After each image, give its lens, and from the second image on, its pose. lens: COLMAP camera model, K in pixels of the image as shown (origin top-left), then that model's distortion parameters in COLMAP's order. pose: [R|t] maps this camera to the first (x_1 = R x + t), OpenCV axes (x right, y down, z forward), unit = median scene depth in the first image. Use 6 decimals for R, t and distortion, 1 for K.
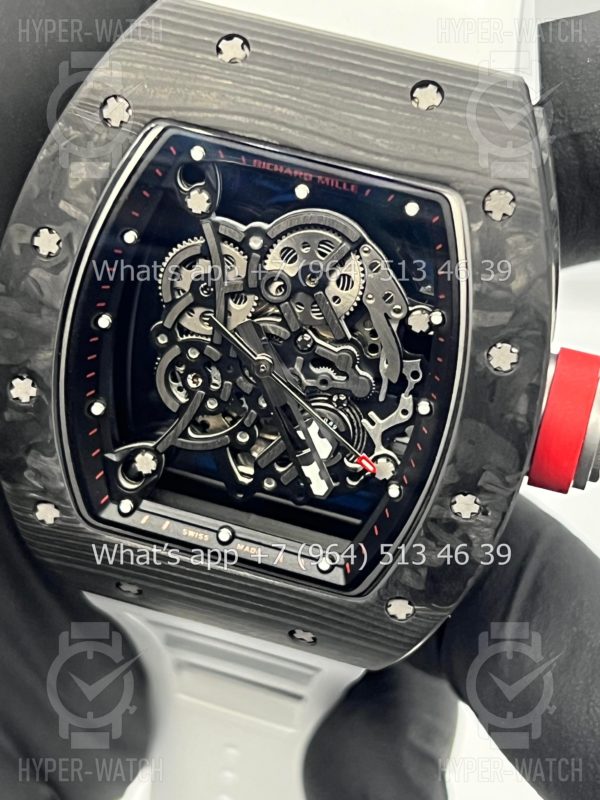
lens RADIAL K [[1838.4, 0, 300.0], [0, 1838.4, 400.0], [0, 0, 1]] dist [0.141673, -0.200819]
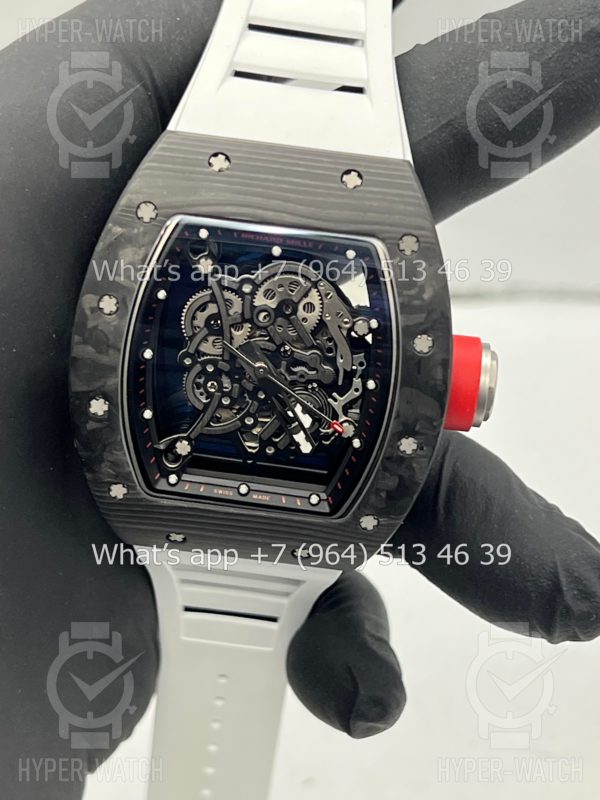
lens RADIAL K [[1839.6, 0, 286.3], [0, 1839.6, 396.5], [0, 0, 1]] dist [0.129425, 0.066825]
pose [[0.983618, -0.122684, 0.132073, -0.197651], [0.126013, 0.991881, -0.017118, 0.030259], [-0.128900, 0.033481, 0.991092, -0.470176]]
